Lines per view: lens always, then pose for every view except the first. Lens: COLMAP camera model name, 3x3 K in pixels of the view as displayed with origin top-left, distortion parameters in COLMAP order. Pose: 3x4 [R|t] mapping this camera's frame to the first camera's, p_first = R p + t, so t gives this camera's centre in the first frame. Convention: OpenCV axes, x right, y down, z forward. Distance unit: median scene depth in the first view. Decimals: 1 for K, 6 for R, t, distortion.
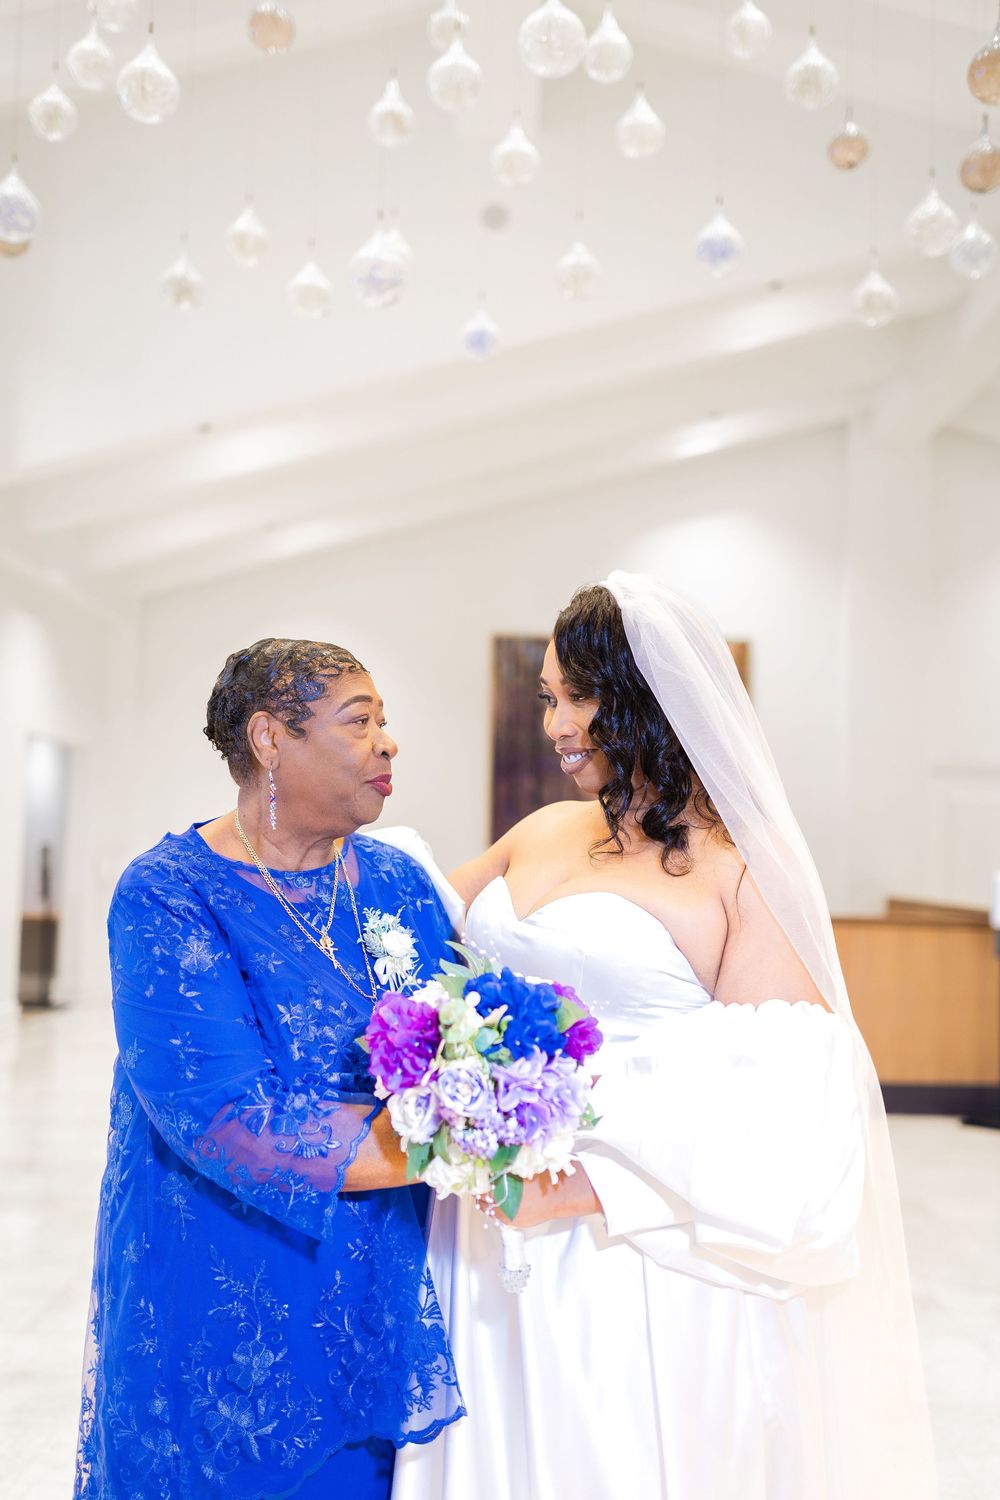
lens RADIAL K [[1548.2, 0, 483.9], [0, 1548.2, 740.7], [0, 0, 1]] dist [0.033412, 0.000000]
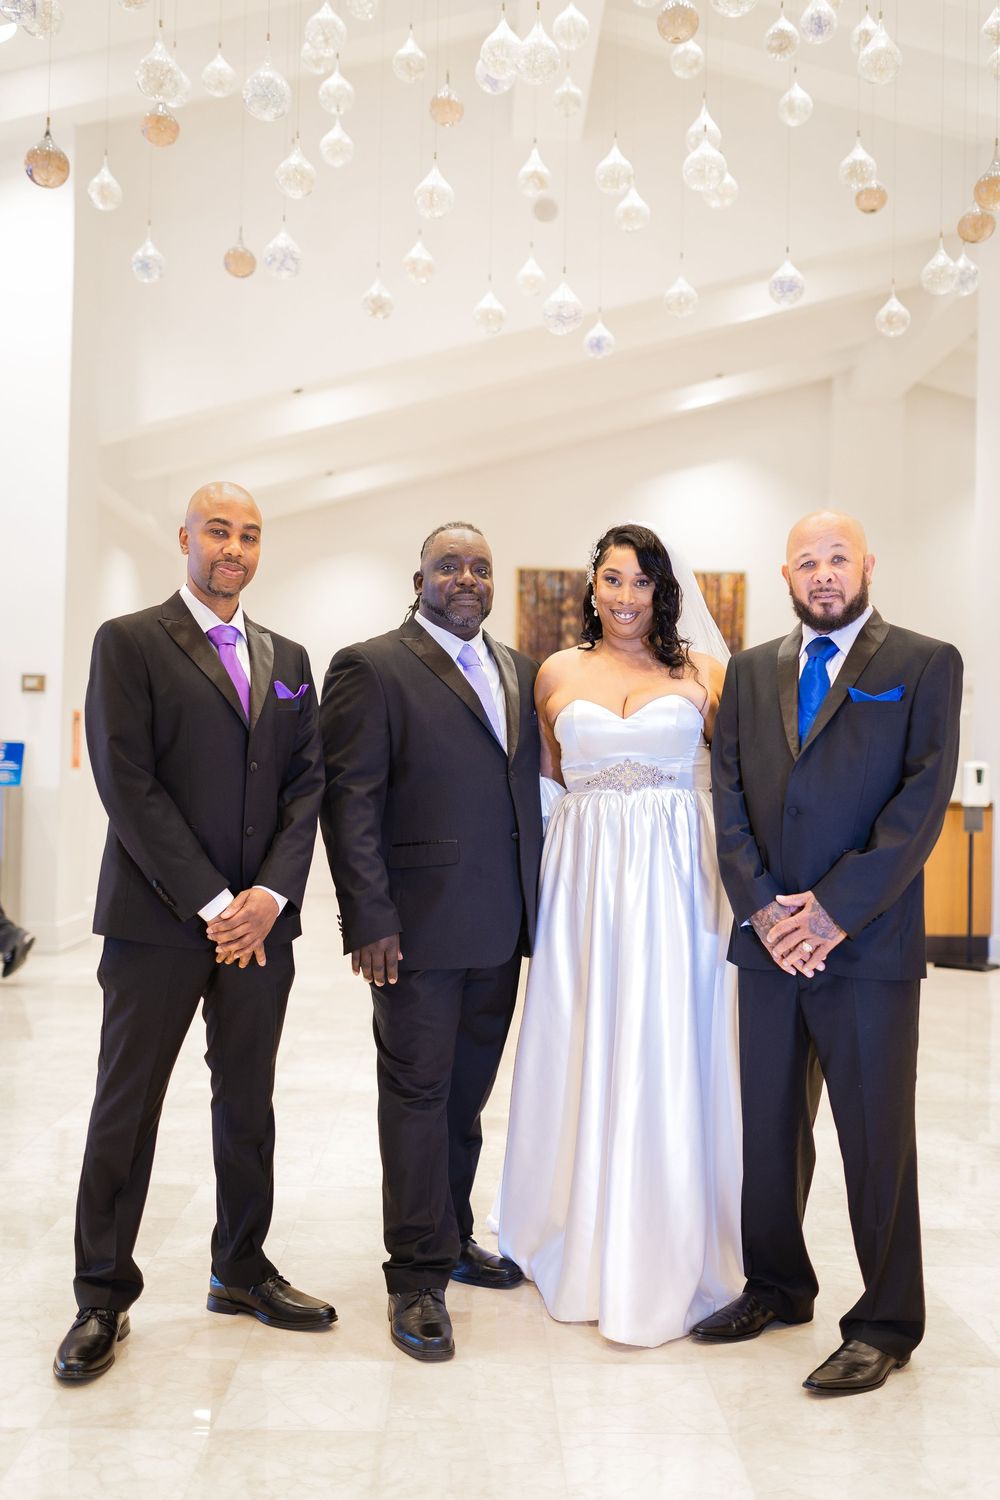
lens RADIAL K [[1548.2, 0, 483.6], [0, 1548.2, 725.2], [0, 0, 1]] dist [0.033412, 0.000000]
pose [[0.999547, -0.001857, 0.030050, -0.144233], [0.000943, 0.999538, 0.030393, 0.030427], [-0.030093, -0.030350, 0.999086, -0.348078]]
